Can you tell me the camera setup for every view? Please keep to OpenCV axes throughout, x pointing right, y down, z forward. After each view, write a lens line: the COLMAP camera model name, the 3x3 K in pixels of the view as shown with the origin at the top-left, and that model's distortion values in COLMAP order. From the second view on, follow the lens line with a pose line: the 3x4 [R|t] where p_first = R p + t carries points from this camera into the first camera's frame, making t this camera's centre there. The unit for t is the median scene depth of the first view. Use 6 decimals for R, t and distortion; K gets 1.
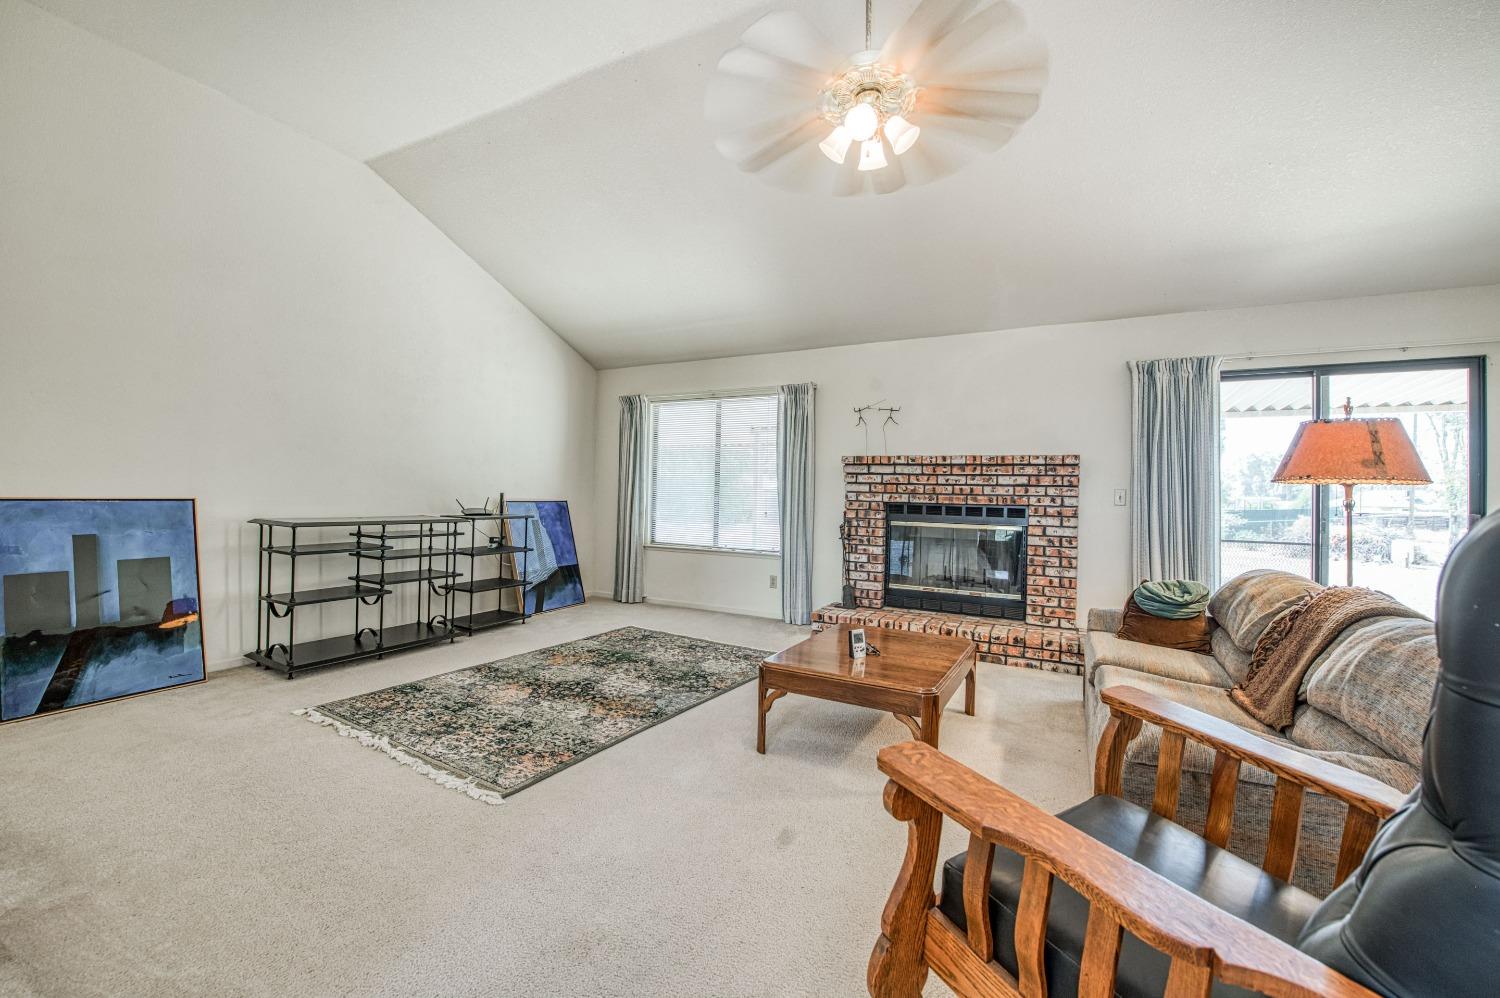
lens RADIAL K [[597.3, 0, 764.6], [0, 597.3, 492.1], [0, 0, 1]] dist [-0.012046, -0.000674]
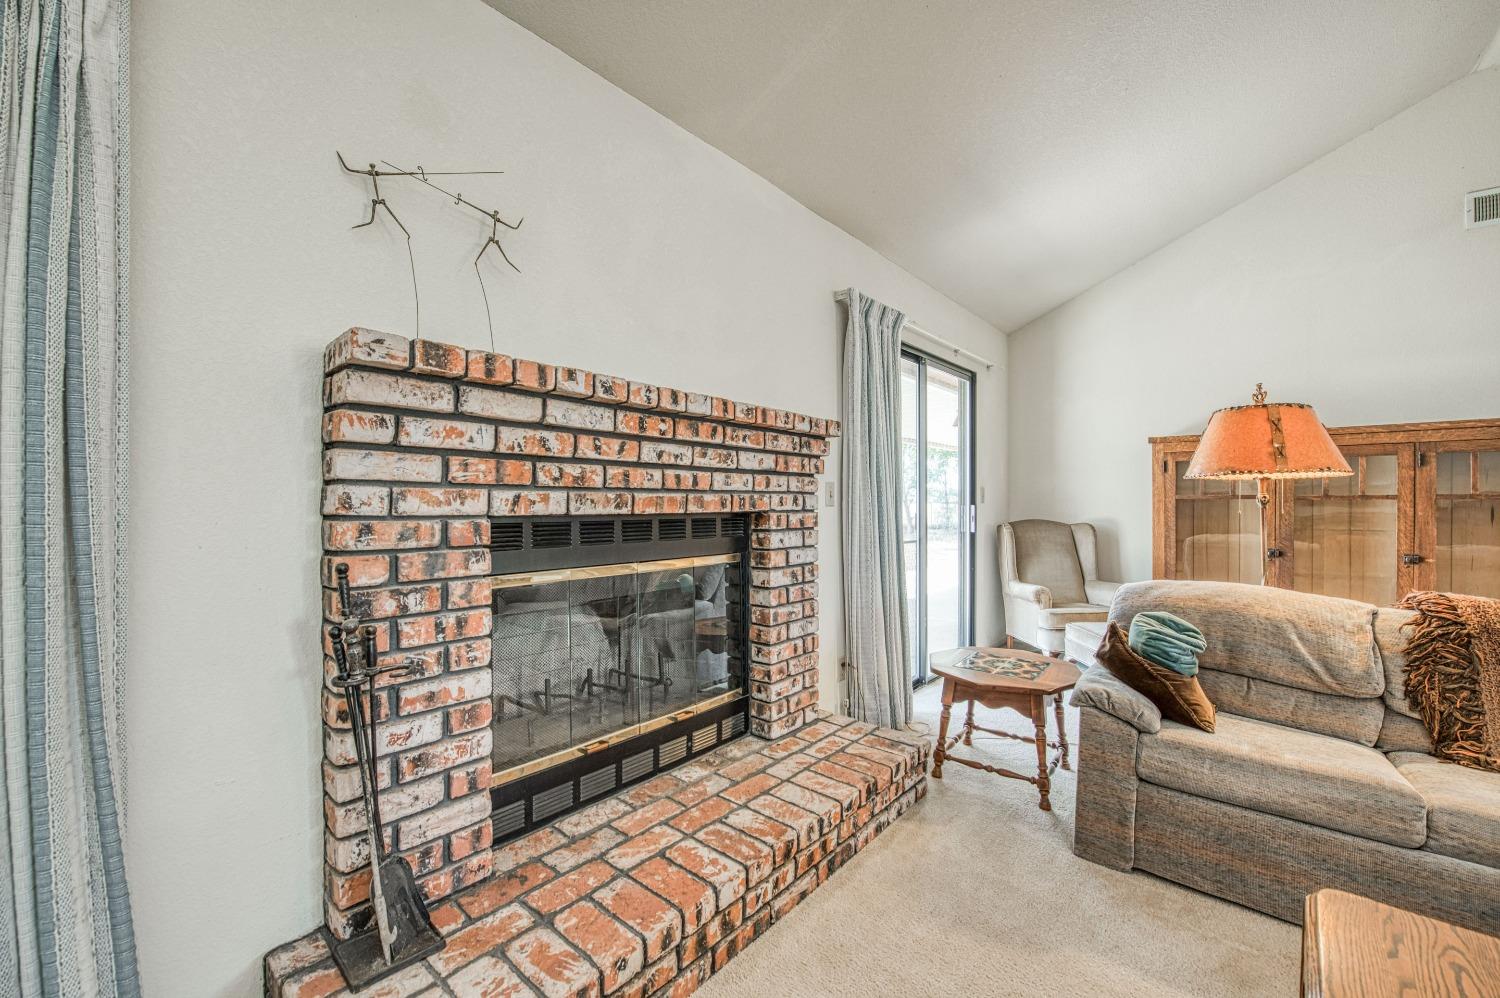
lens RADIAL K [[597.3, 0, 720.4], [0, 597.3, 498.4], [0, 0, 1]] dist [-0.012046, -0.000674]
pose [[0.253661, -0.017300, 0.967138, -0.066793], [-0.001387, 0.999833, 0.018249, 0.001922], [-0.967292, -0.005970, 0.253595, 0.920114]]
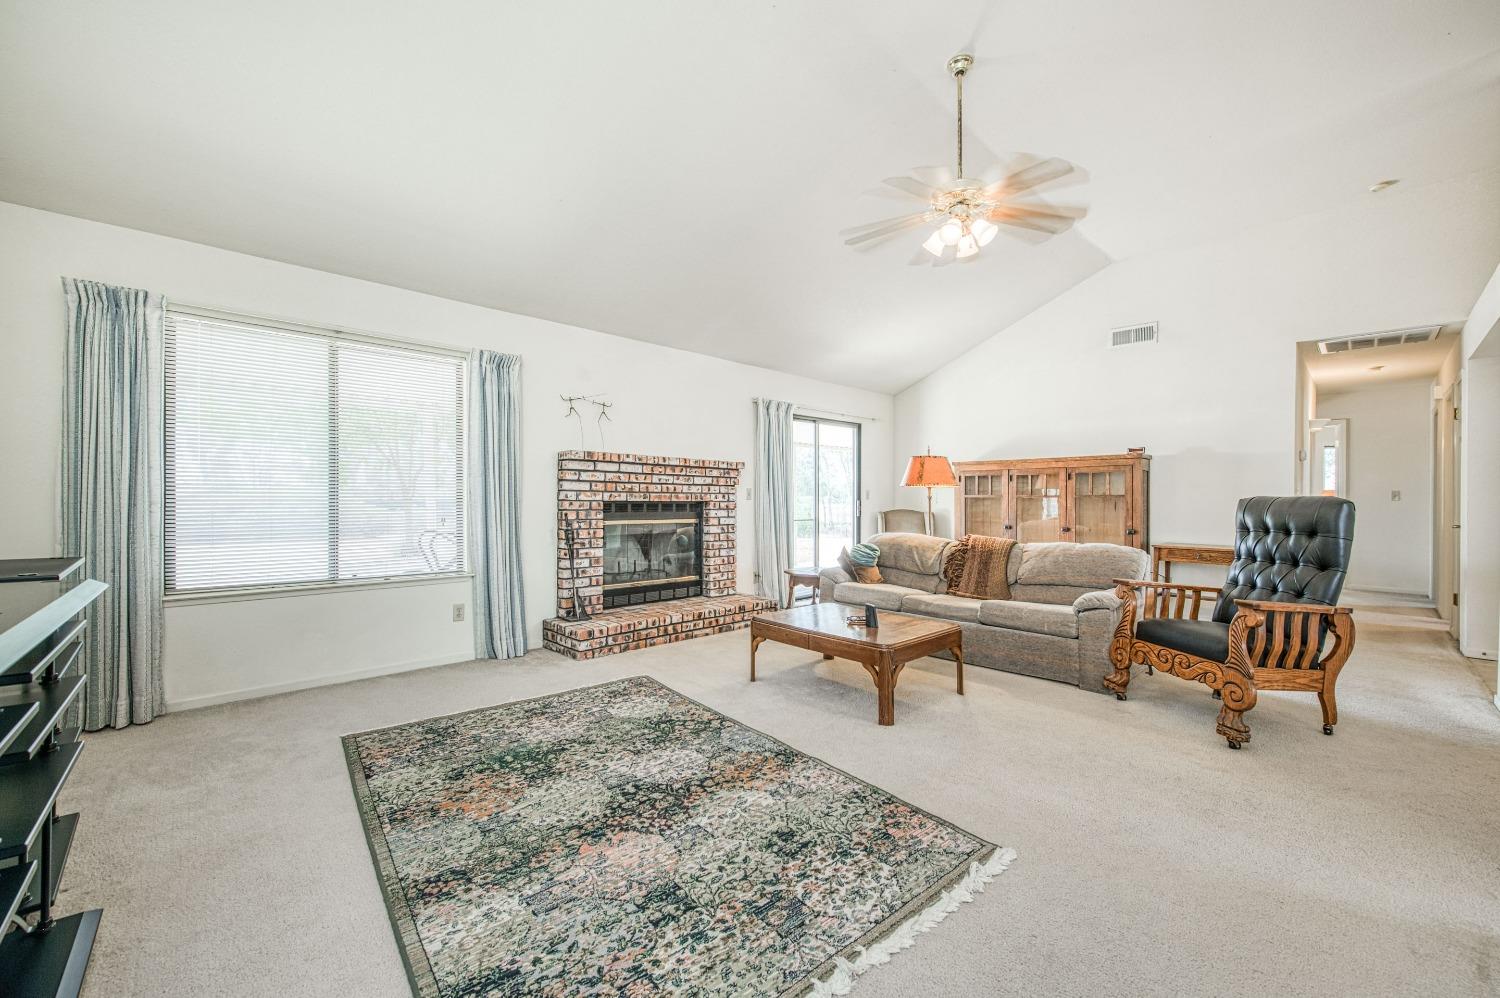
lens RADIAL K [[597.3, 0, 725.9], [0, 597.3, 495.3], [0, 0, 1]] dist [-0.012046, -0.000674]
pose [[0.340883, -0.013619, 0.940007, -0.710994], [-0.003204, 0.999872, 0.015649, -0.009095], [-0.940100, -0.008346, 0.340796, 0.555450]]
